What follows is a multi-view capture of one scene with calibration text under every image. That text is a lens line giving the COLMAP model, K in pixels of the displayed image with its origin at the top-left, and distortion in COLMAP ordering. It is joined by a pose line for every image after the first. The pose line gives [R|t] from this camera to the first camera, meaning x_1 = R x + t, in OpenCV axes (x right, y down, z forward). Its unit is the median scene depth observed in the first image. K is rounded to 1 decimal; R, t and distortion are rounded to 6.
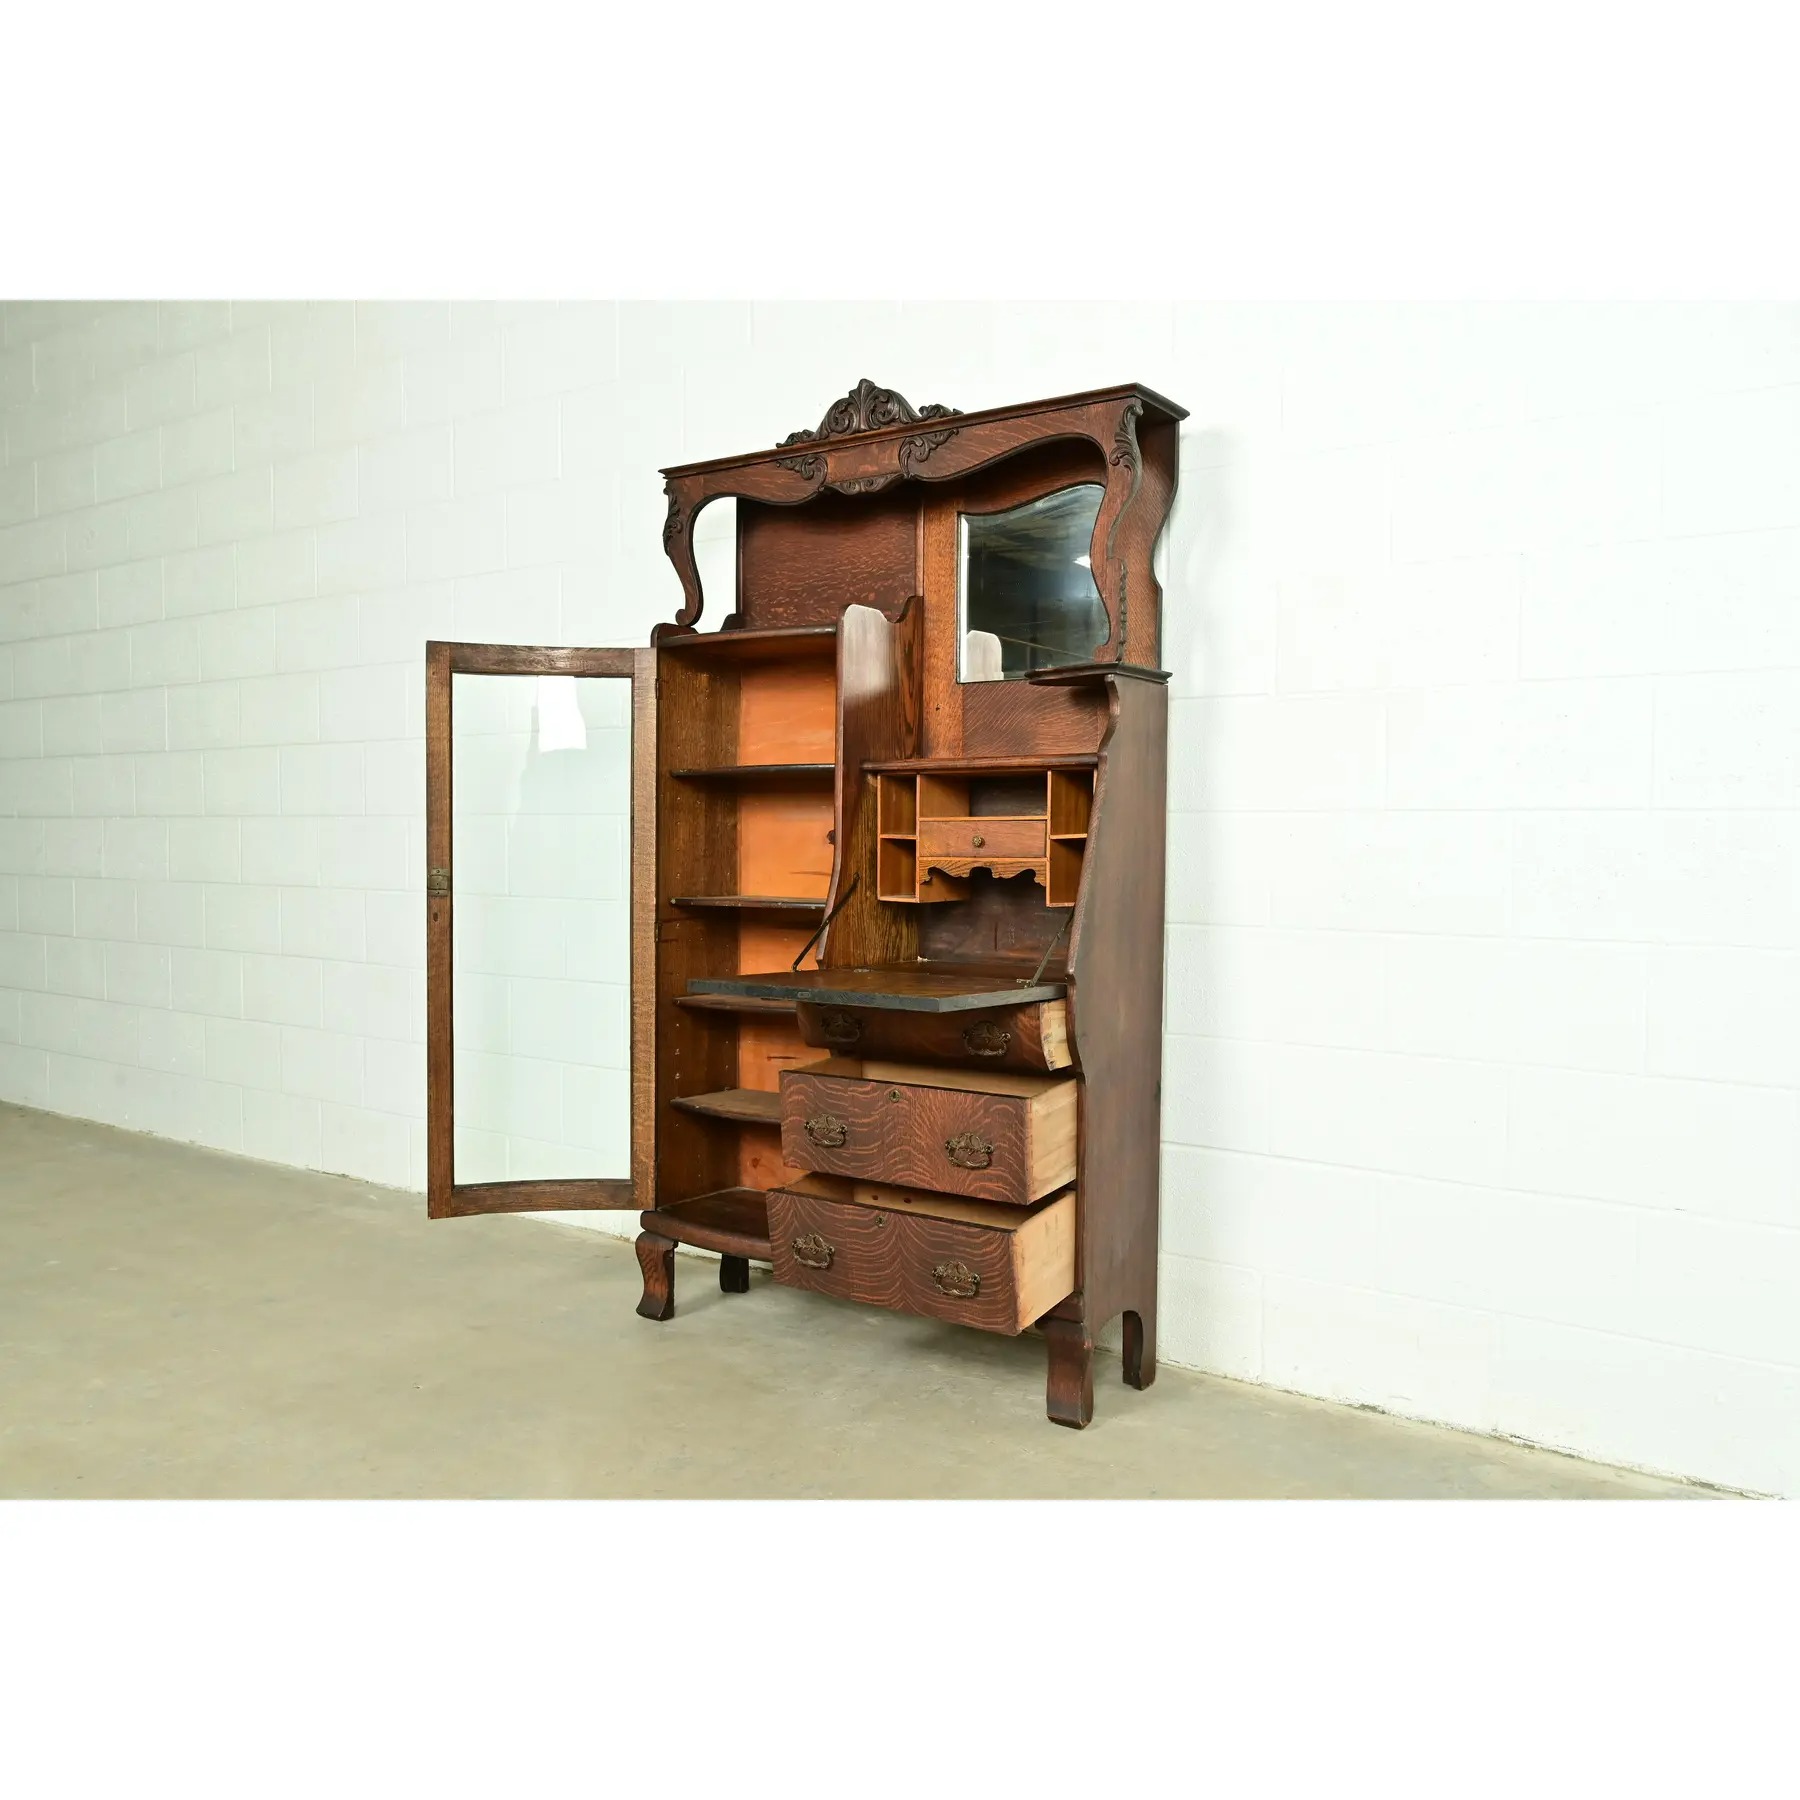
lens RADIAL K [[1554.8, 0, 896.8], [0, 1554.8, 907.4], [0, 0, 1]] dist [0.012368, -0.001447]
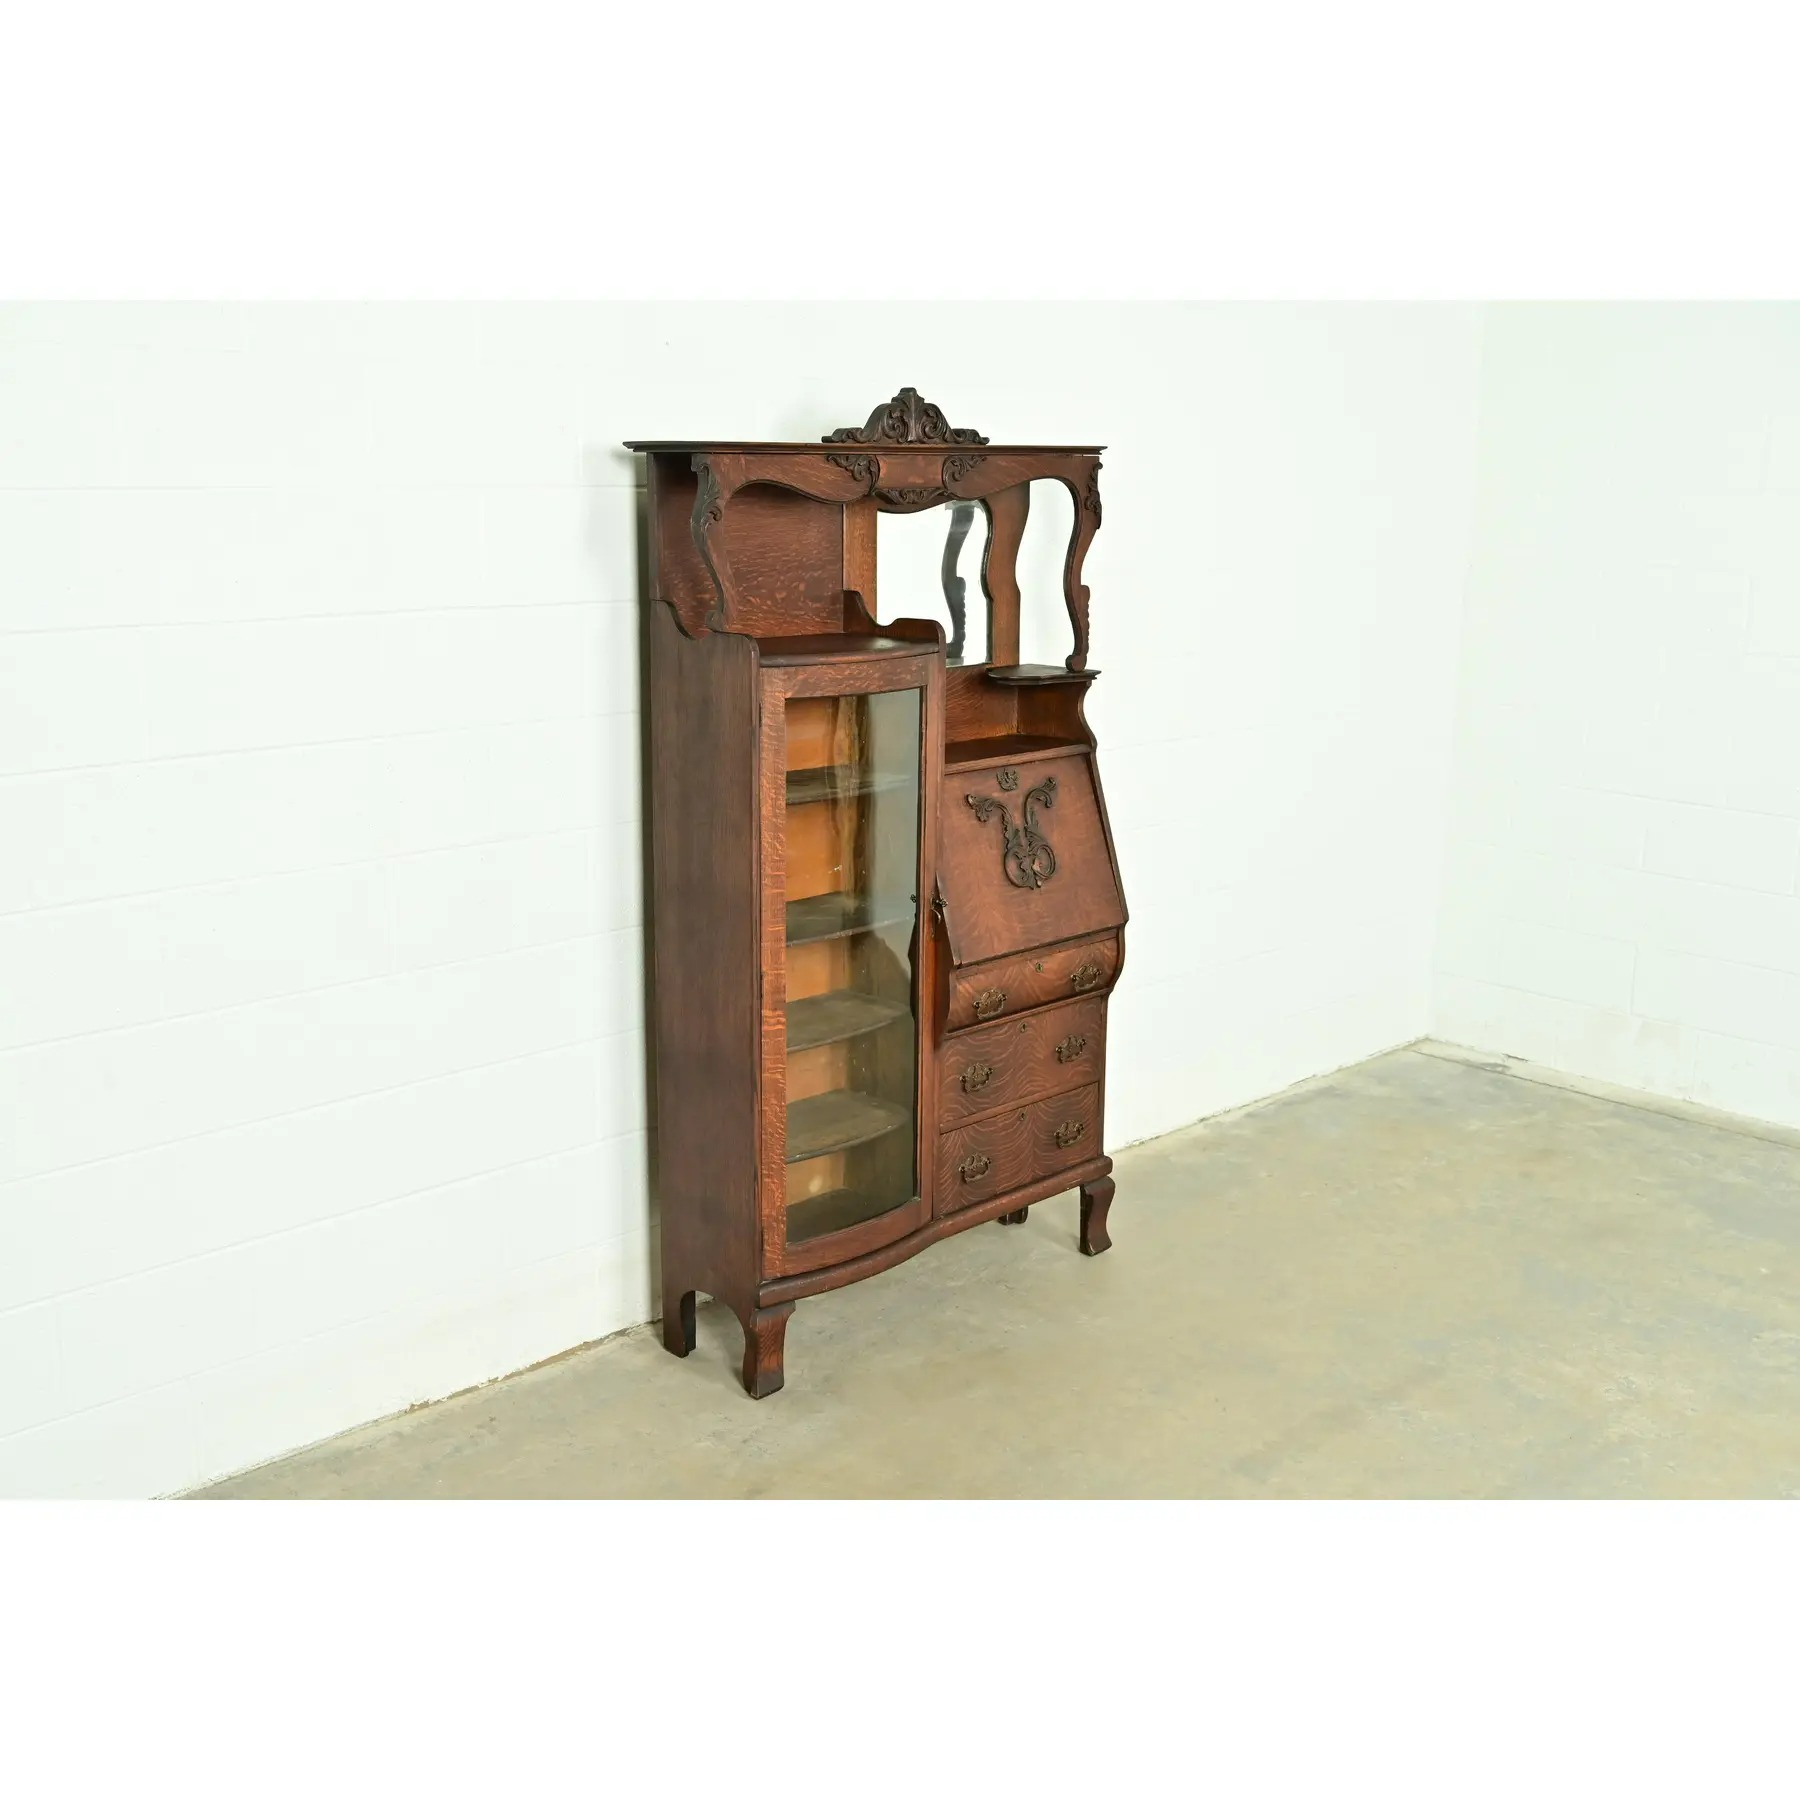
lens RADIAL K [[1977.2, 0, 901.2], [0, 1977.2, 913.3], [0, 0, 1]] dist [0.009235, 0.000000]
pose [[0.159253, -0.230709, 0.959902, -1.304426], [0.033293, 0.973013, 0.228337, -0.300413], [-0.986676, -0.004406, 0.162636, 0.797072]]
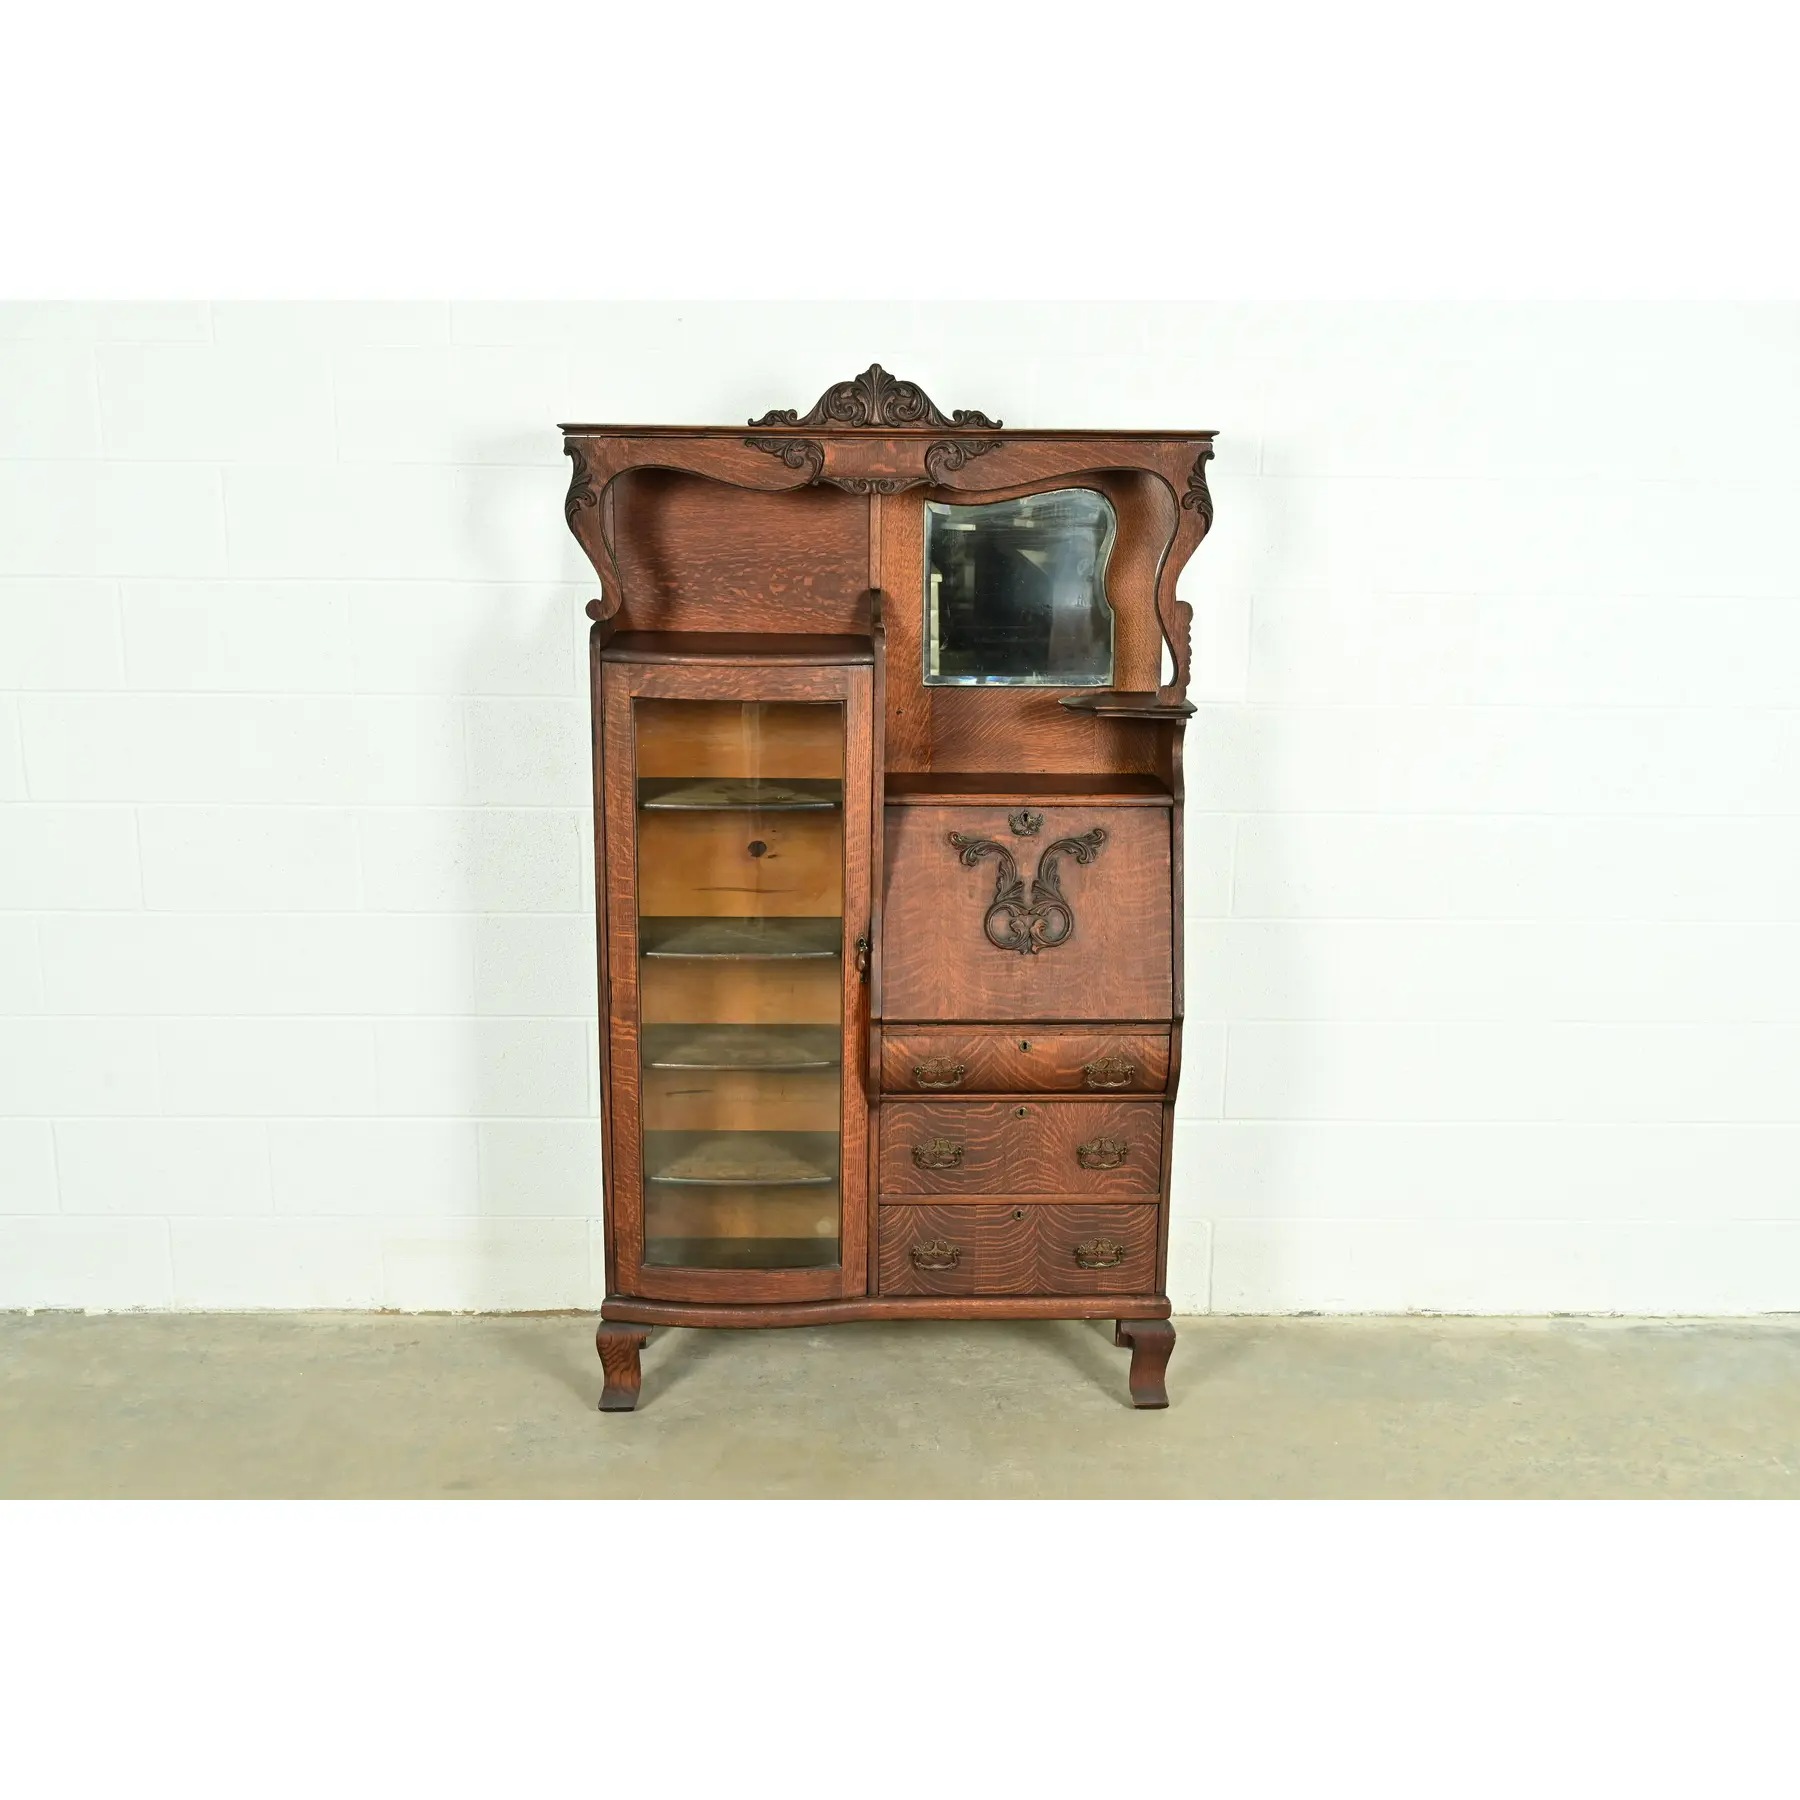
lens RADIAL K [[1977.2, 0, 897.2], [0, 1977.2, 909.7], [0, 0, 1]] dist [0.009235, 0.000000]
pose [[0.791450, -0.149664, 0.592627, -0.714832], [0.019812, 0.975331, 0.219855, -0.283126], [-0.610913, -0.162263, 0.774891, 0.079690]]
